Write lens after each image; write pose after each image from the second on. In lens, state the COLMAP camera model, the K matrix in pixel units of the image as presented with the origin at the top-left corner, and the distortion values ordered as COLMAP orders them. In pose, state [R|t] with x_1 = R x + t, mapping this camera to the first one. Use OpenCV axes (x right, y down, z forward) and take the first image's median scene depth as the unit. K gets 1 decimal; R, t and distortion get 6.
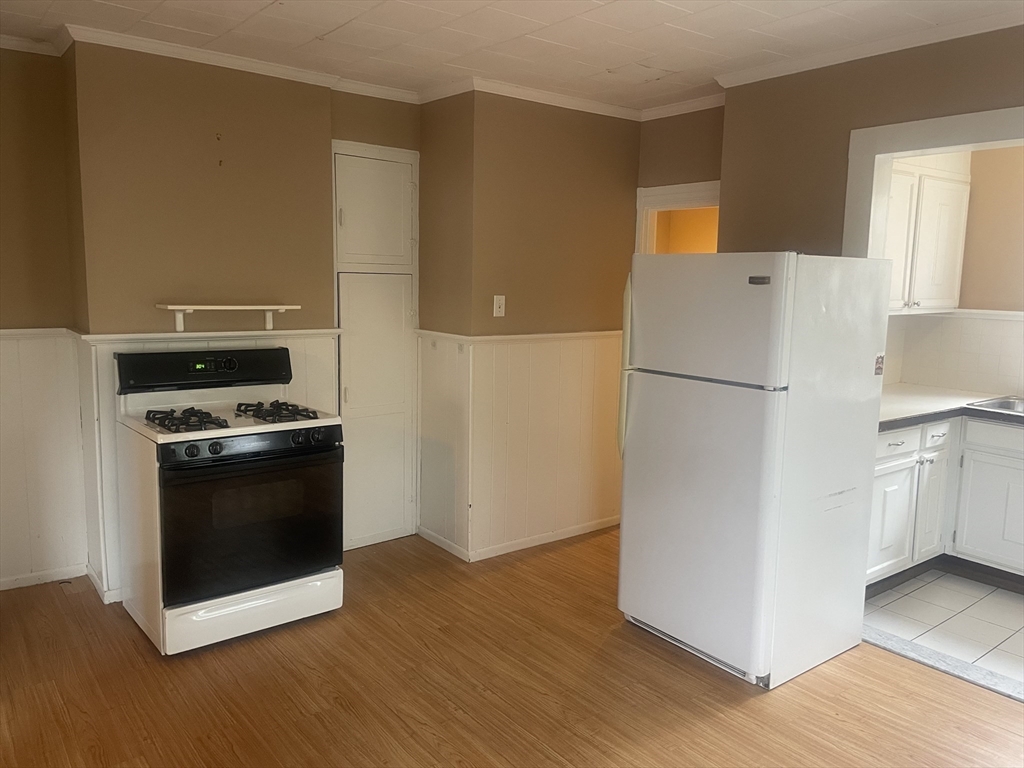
lens RADIAL K [[776.3, 0, 518.8], [0, 776.3, 384.9], [0, 0, 1]] dist [0.079641, -0.098791]
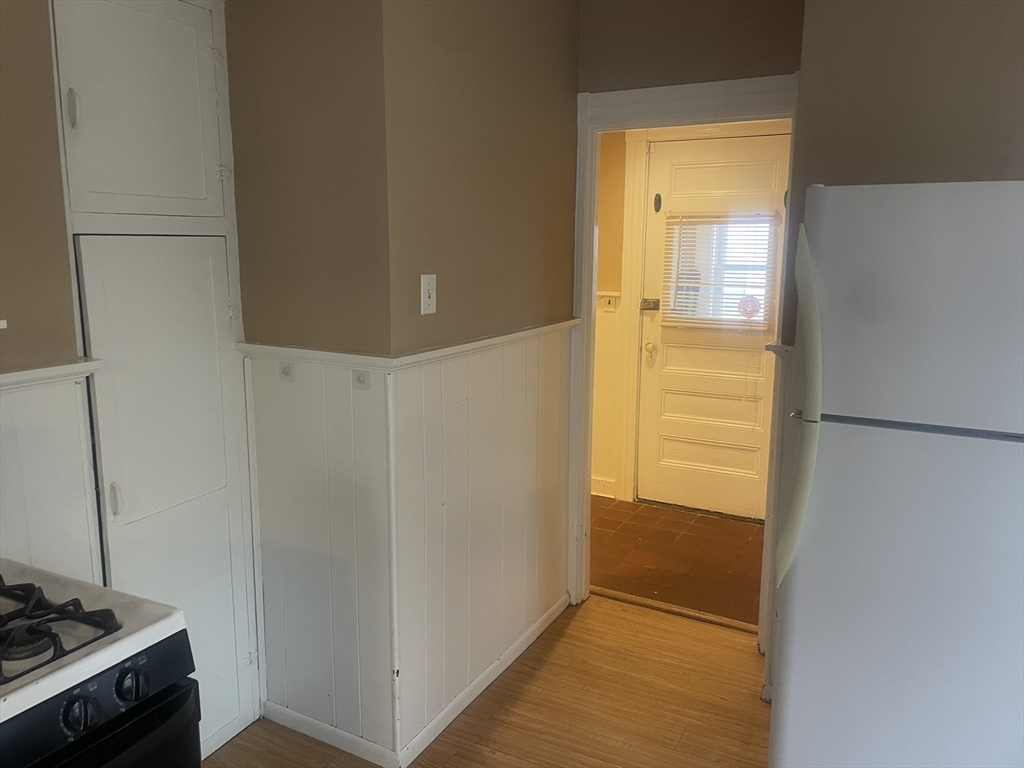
lens RADIAL K [[776.3, 0, 507.2], [0, 776.3, 378.1], [0, 0, 1]] dist [0.079641, -0.098791]
pose [[0.916601, -0.085992, 0.390445, -0.184380], [0.068256, 0.995915, 0.059106, -0.070746], [-0.393933, -0.027526, 0.918727, 0.477281]]
